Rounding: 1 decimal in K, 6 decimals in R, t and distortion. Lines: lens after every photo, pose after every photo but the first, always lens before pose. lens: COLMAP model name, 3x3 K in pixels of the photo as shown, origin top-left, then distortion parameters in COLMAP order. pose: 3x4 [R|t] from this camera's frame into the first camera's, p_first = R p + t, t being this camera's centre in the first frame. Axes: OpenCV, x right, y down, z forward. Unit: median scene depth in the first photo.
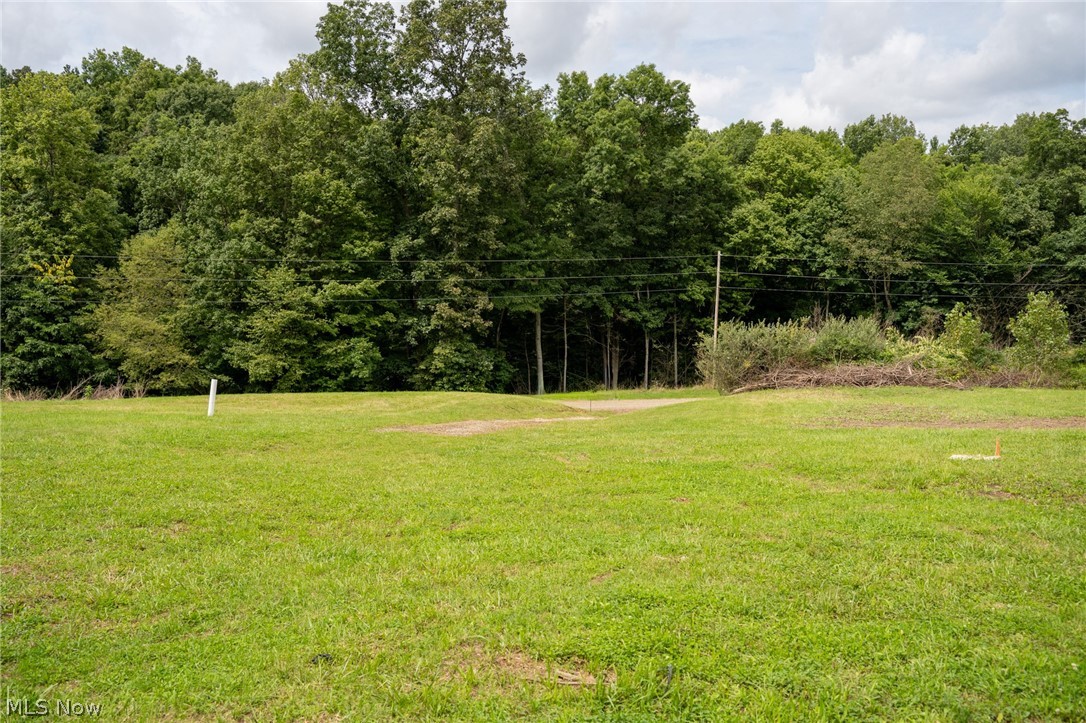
lens RADIAL K [[872.7, 0, 540.5], [0, 872.7, 388.2], [0, 0, 1]] dist [-0.105369, 0.076132]
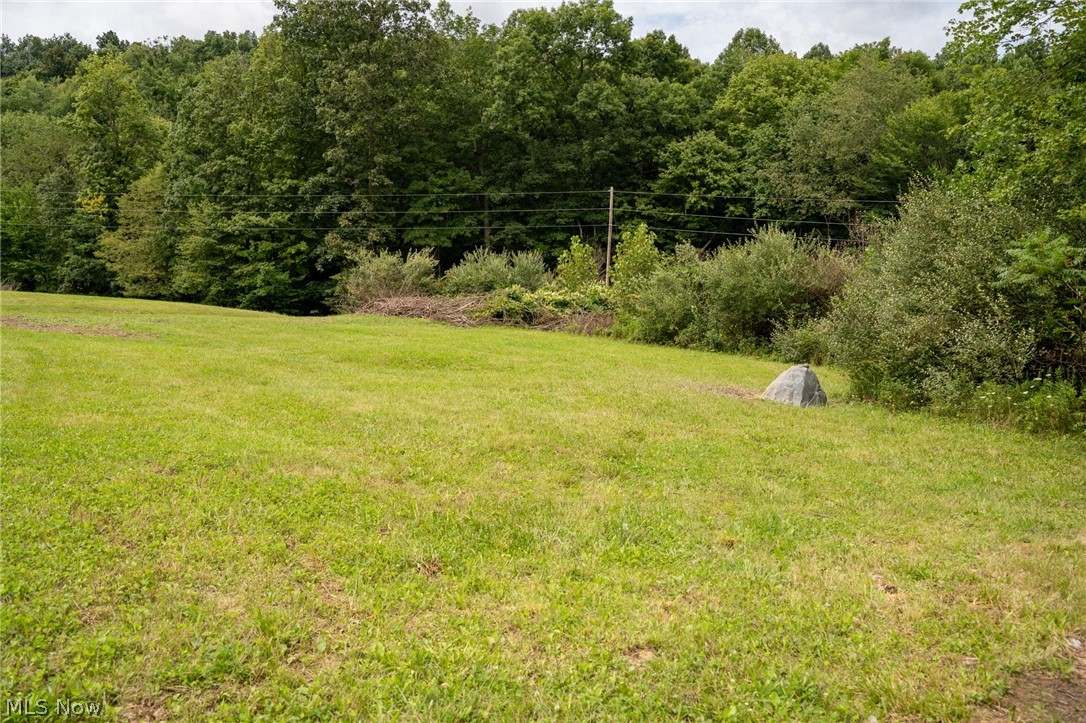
lens RADIAL K [[872.7, 0, 545.5], [0, 872.7, 366.1], [0, 0, 1]] dist [-0.105369, 0.076132]
pose [[0.885594, 0.092588, -0.455138, 0.787520], [-0.077966, 0.995659, 0.050842, -0.008766], [0.457869, -0.009540, 0.888968, 0.168300]]
